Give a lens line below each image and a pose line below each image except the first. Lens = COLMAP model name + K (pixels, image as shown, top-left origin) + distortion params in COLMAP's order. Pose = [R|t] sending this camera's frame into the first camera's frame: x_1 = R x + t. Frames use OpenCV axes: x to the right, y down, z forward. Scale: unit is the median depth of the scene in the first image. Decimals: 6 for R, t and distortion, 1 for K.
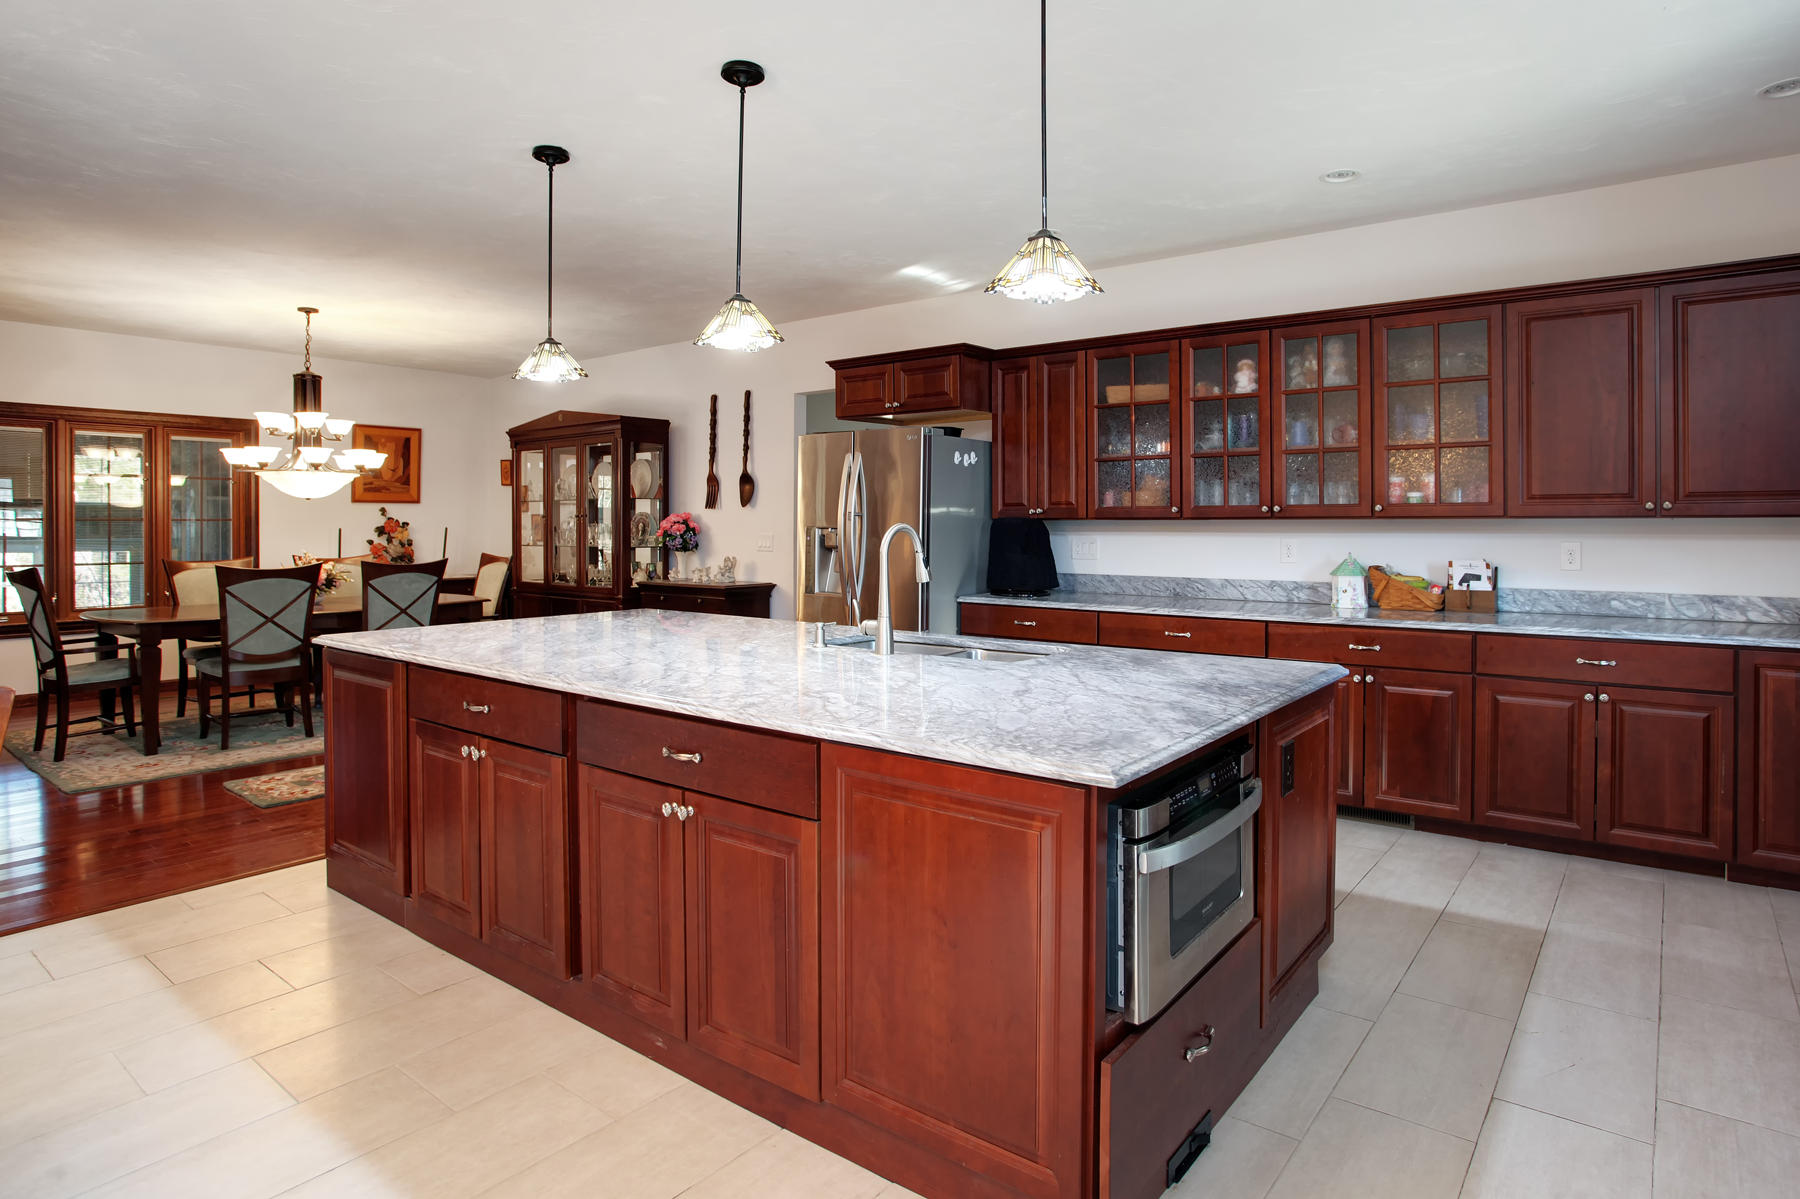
lens RADIAL K [[1006.4, 0, 912.3], [0, 1006.4, 521.7], [0, 0, 1]] dist [-0.084049, 0.049888]
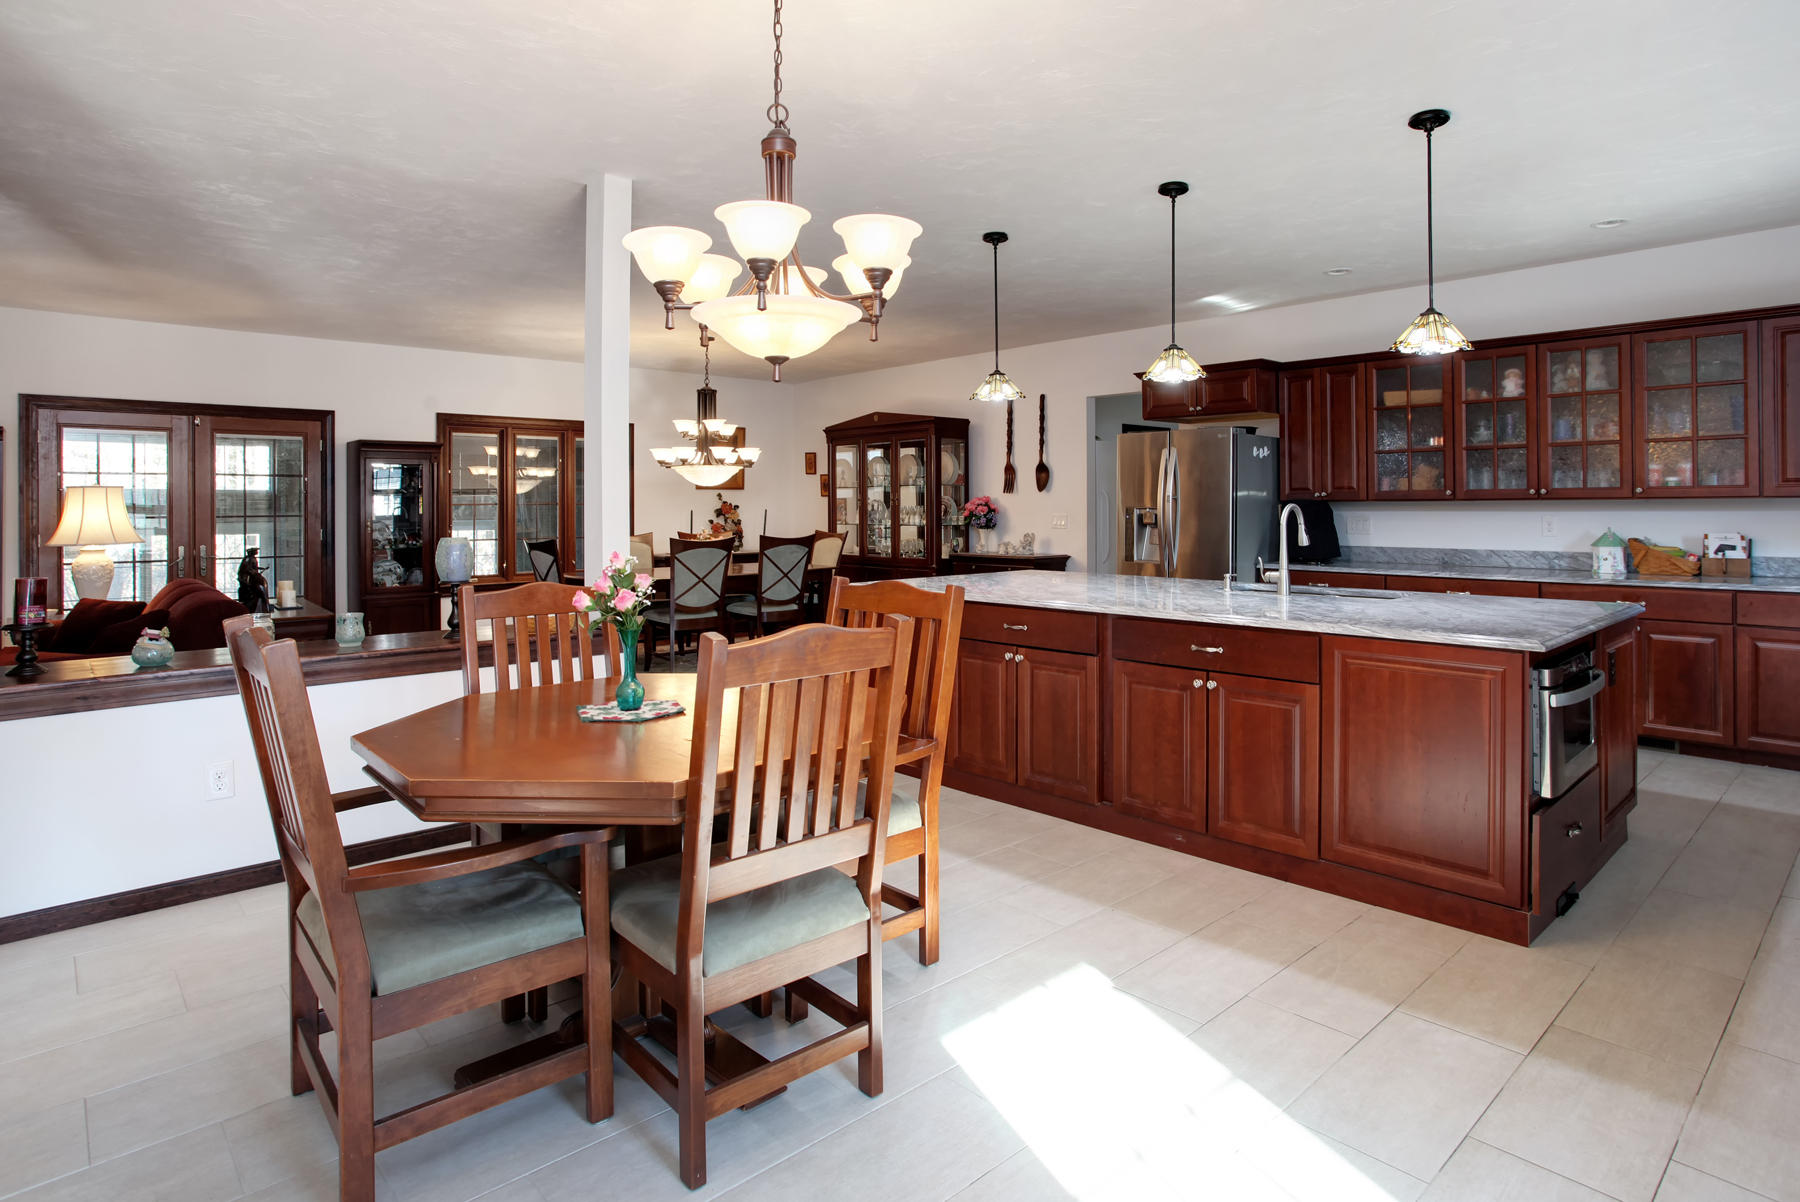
lens RADIAL K [[965.9, 0, 928.3], [0, 965.9, 502.0], [0, 0, 1]] dist [-0.056512, 0.034647]
pose [[0.987612, -0.003597, -0.156872, -0.198423], [0.003204, 0.999991, -0.002760, 0.000886], [0.156880, 0.002223, 0.987615, -0.270241]]
